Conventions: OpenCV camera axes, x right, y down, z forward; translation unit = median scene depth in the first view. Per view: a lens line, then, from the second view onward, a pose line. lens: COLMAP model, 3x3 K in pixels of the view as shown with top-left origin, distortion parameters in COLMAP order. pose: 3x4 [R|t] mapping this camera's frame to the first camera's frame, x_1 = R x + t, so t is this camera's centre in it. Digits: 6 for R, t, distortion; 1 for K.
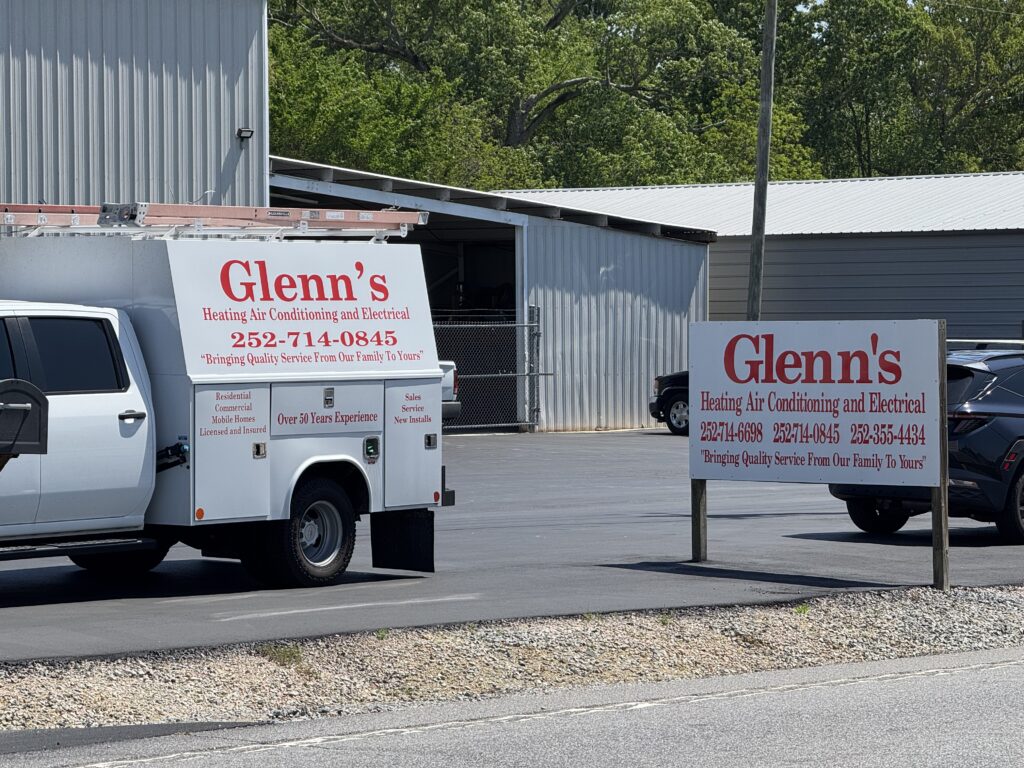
lens RADIAL K [[3637.0, 0, 512.0], [0, 3637.0, 384.0], [0, 0, 1]] dist [0.225157, 2.814175]
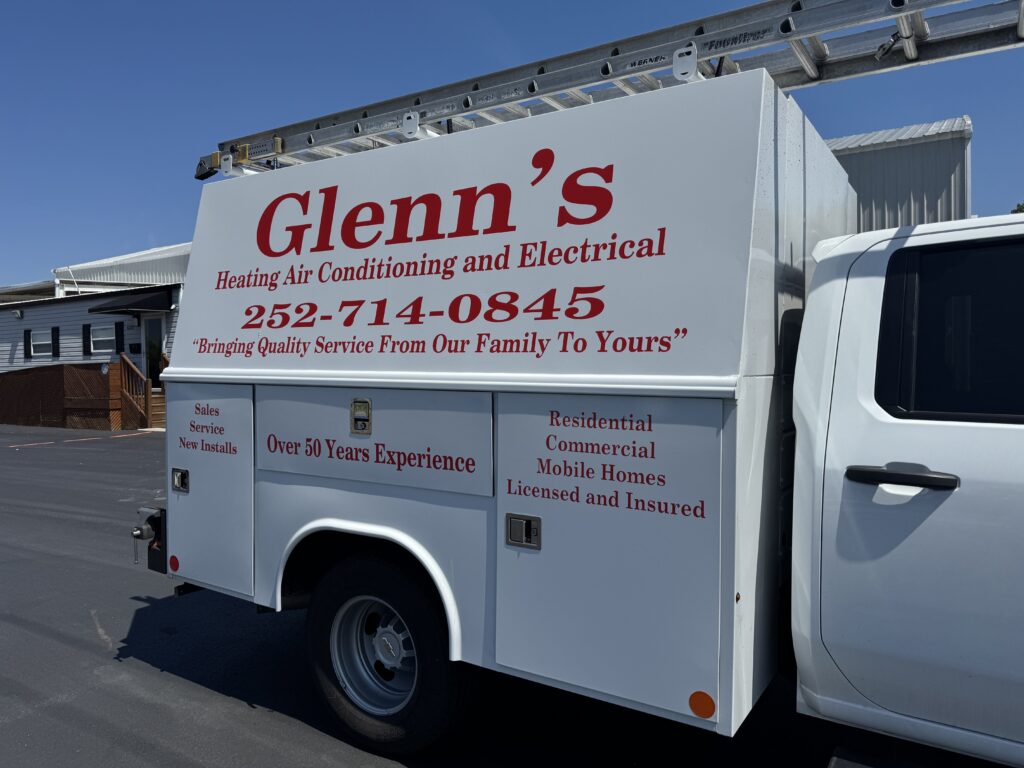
lens RADIAL K [[719.7, 0, 516.4], [0, 719.7, 390.0], [0, 0, 1]] dist [0.121161, -0.172429]
pose [[0.083188, 0.034025, -0.995953, 0.056646], [-0.031626, 0.999004, 0.031487, -0.004532], [0.996032, 0.028879, 0.084181, 1.011217]]
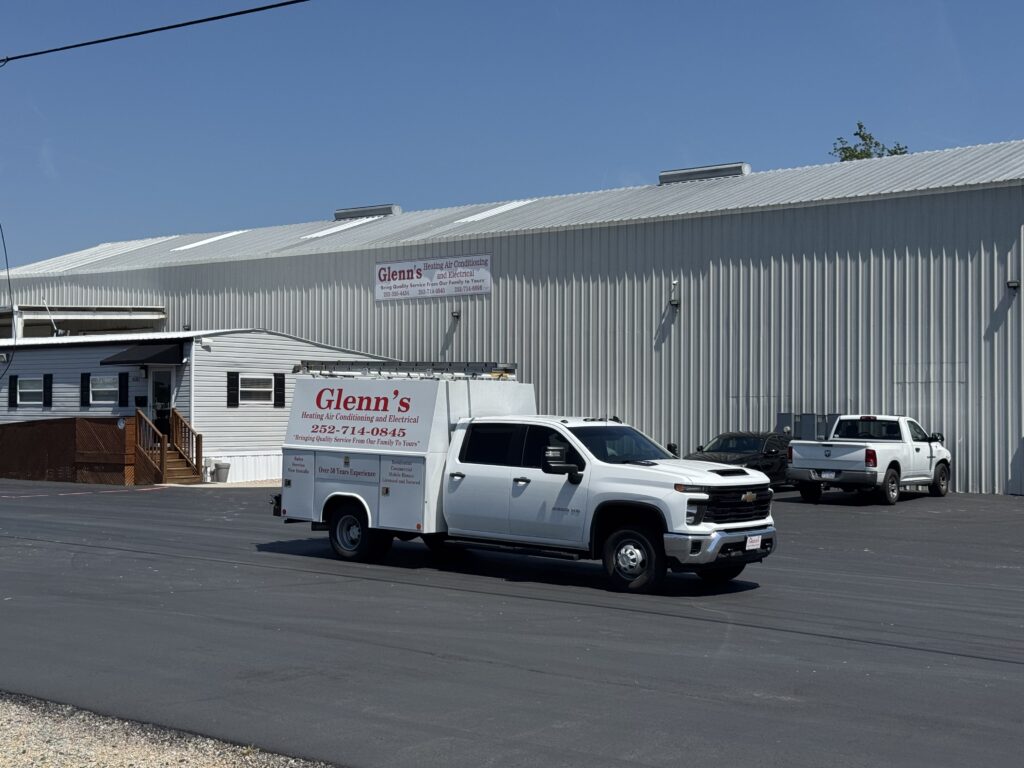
lens RADIAL K [[1444.9, 0, 512.3], [0, 1444.9, 389.5], [0, 0, 1]] dist [0.149146, -0.018118]
pose [[-0.049760, -0.007780, -0.998731, 0.688287], [-0.050020, 0.998734, -0.005288, -0.033668], [0.997508, 0.049693, -0.050087, 1.117930]]
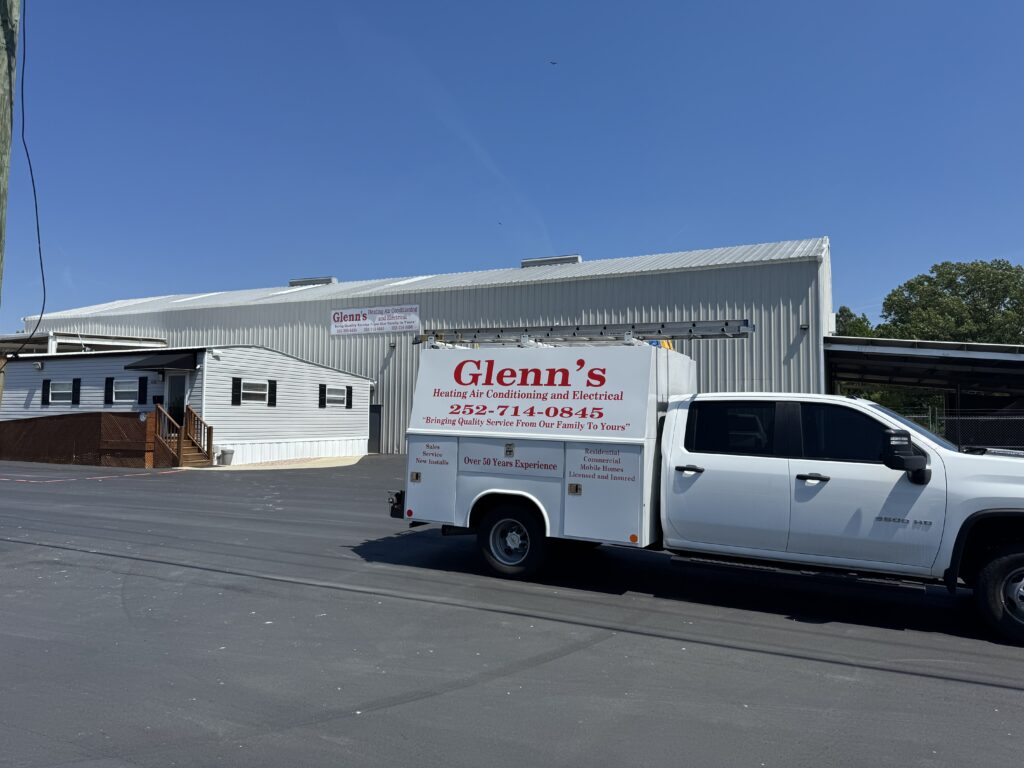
lens RADIAL K [[721.5, 0, 516.7], [0, 721.5, 384.1], [0, 0, 1]] dist [0.121231, -0.176315]
pose [[0.187031, -0.041282, -0.981486, 0.235742], [-0.056685, 0.996998, -0.052736, -0.007666], [0.980717, 0.065499, 0.184129, 0.944424]]
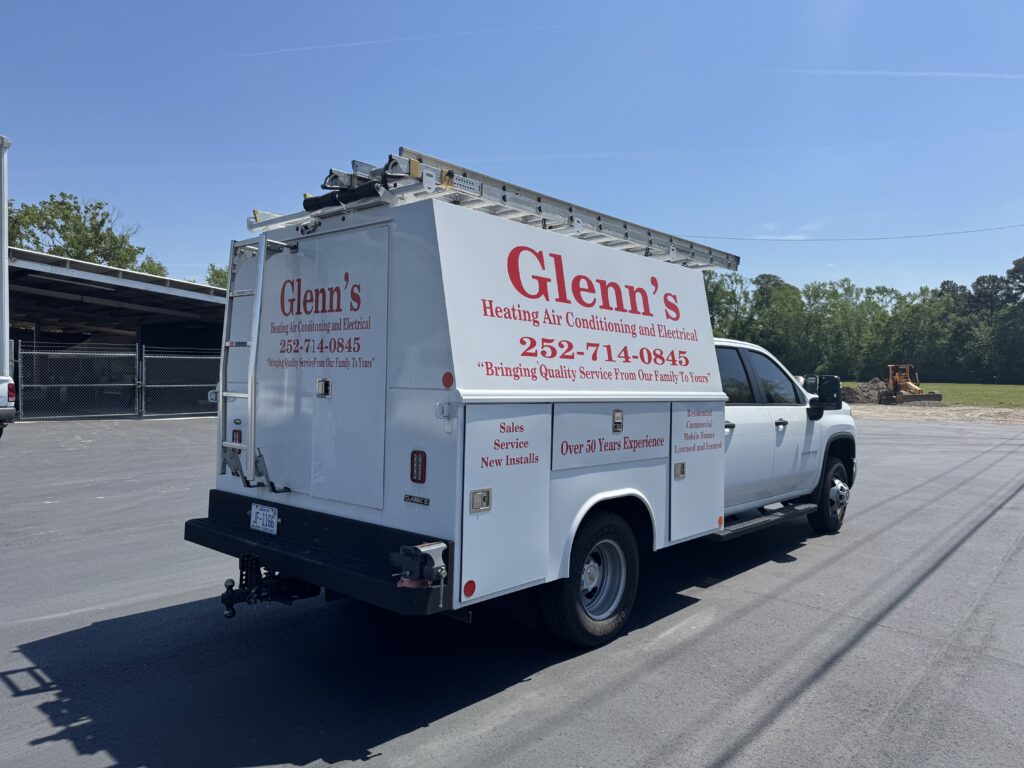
lens RADIAL K [[721.5, 0, 516.7], [0, 721.5, 384.1], [0, 0, 1]] dist [0.121231, -0.176315]
pose [[0.997159, 0.016802, -0.073433, -0.064756], [-0.018726, 0.999497, -0.025587, -0.000157], [0.072967, 0.026889, 0.996972, 0.827808]]
